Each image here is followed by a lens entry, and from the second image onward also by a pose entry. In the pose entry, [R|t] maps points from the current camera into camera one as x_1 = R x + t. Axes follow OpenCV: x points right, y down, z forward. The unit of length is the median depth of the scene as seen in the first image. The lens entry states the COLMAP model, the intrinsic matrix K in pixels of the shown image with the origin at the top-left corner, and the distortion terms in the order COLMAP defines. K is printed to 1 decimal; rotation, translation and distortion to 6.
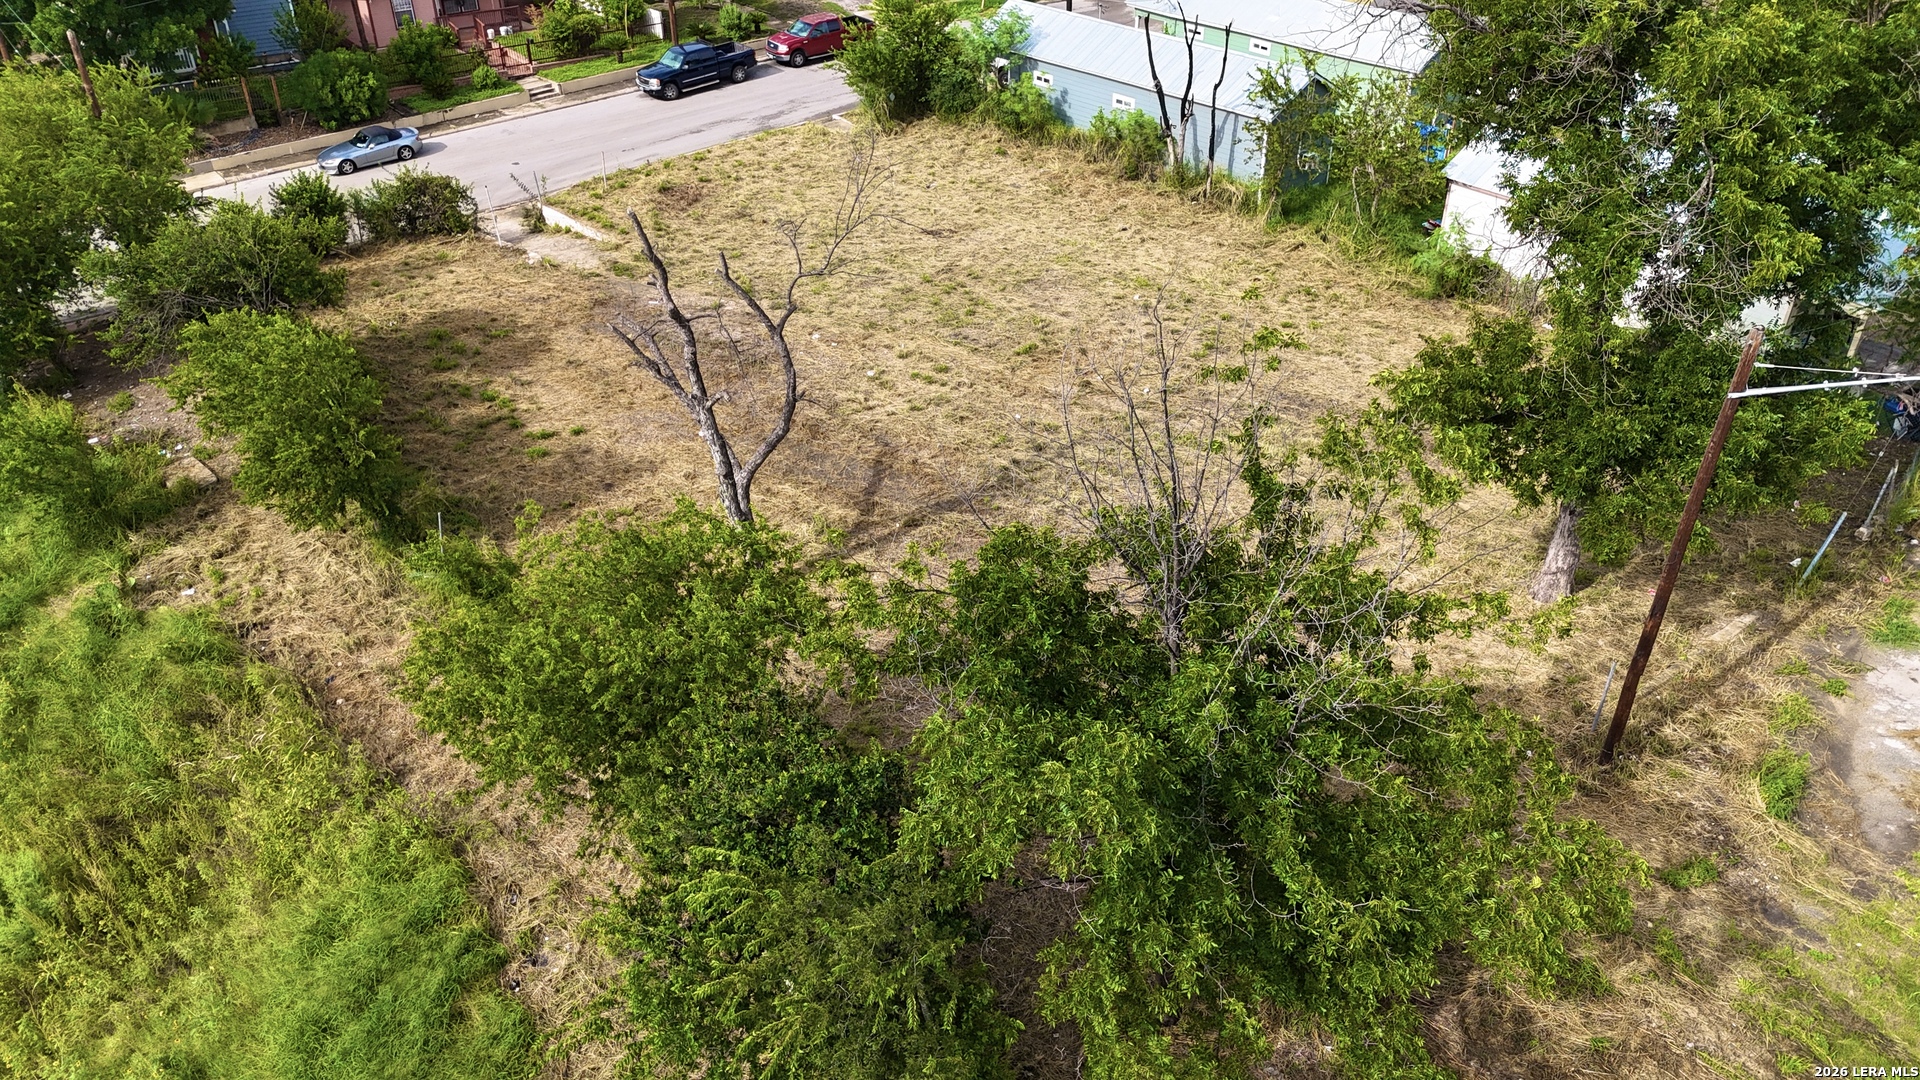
lens RADIAL K [[1400.1, 0, 954.0], [0, 1400.1, 547.5], [0, 0, 1]] dist [0.100135, -0.112704]
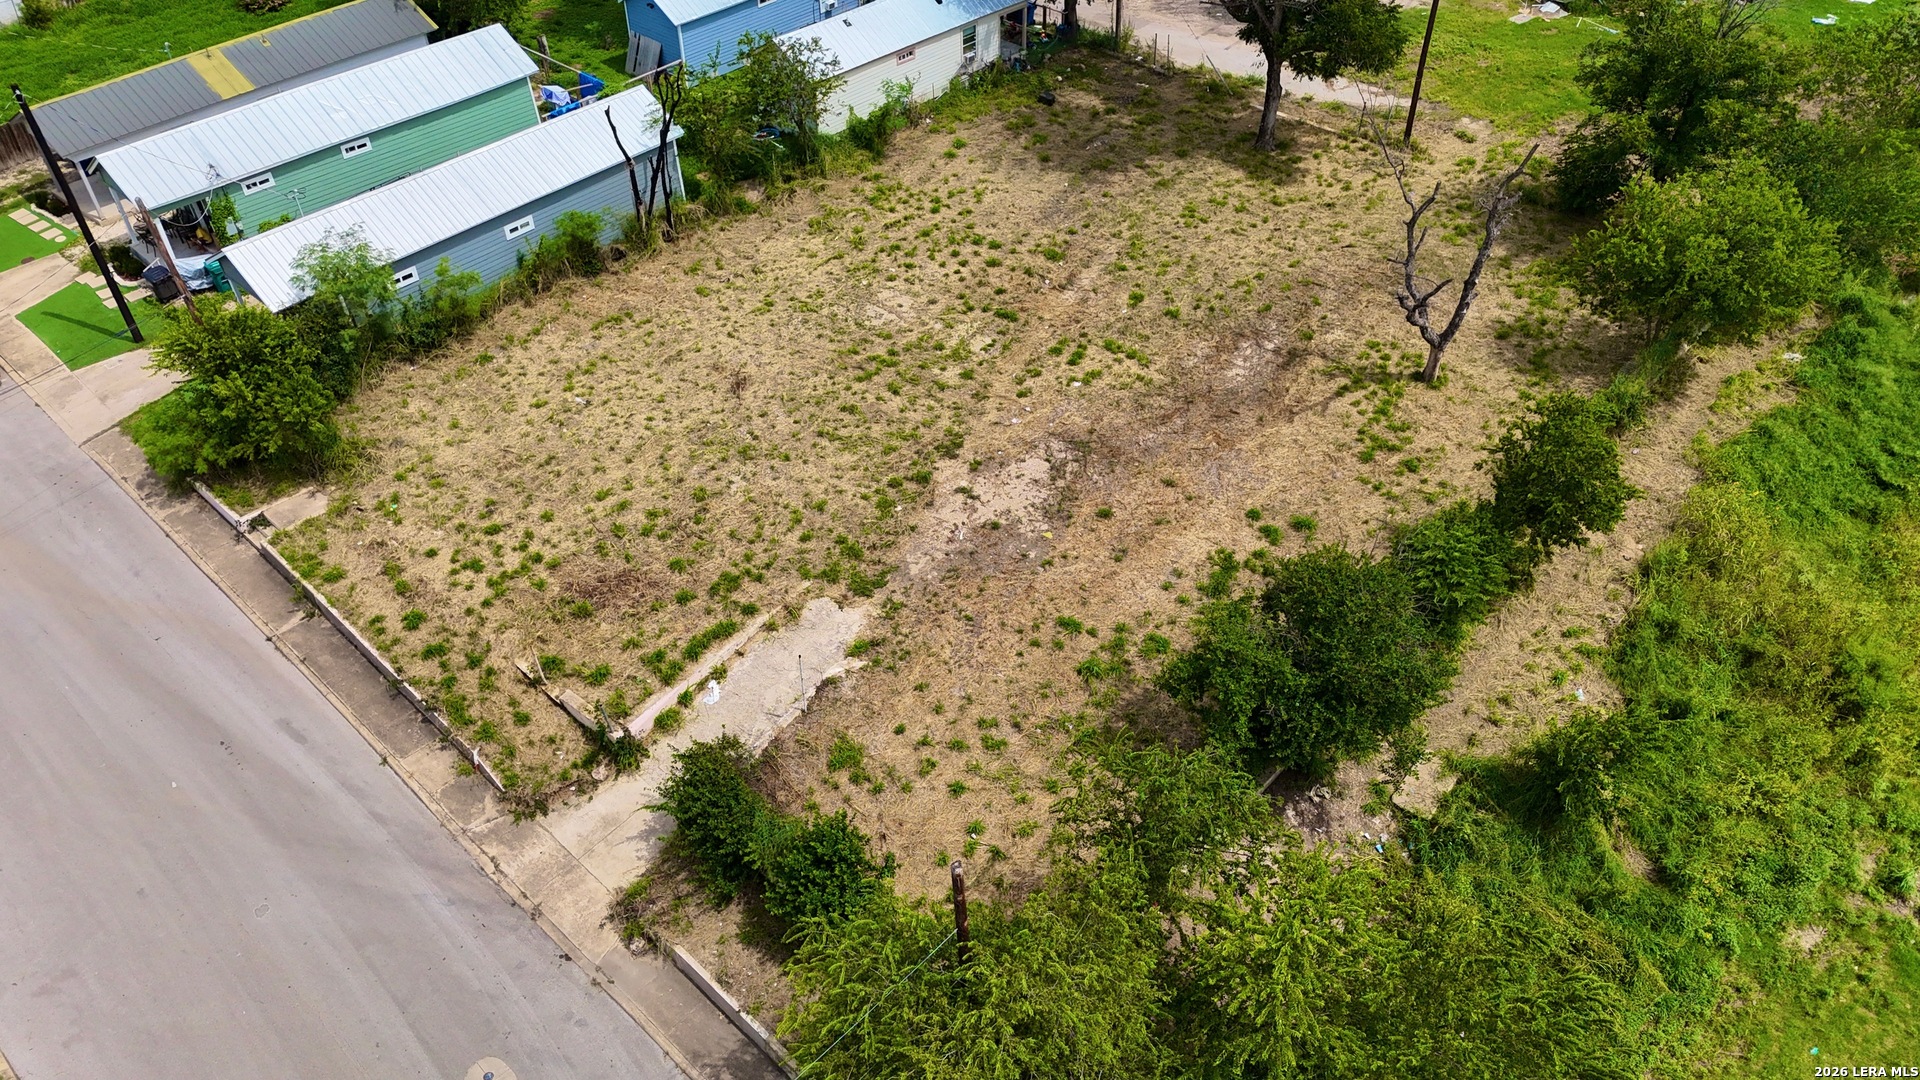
lens RADIAL K [[1400.1, 0, 954.0], [0, 1400.1, 547.5], [0, 0, 1]] dist [0.100135, -0.112704]
pose [[-0.143265, -0.646881, 0.749013, -0.773243], [0.551665, 0.576141, 0.603098, -0.619798], [-0.821670, 0.499607, 0.274321, 0.650393]]
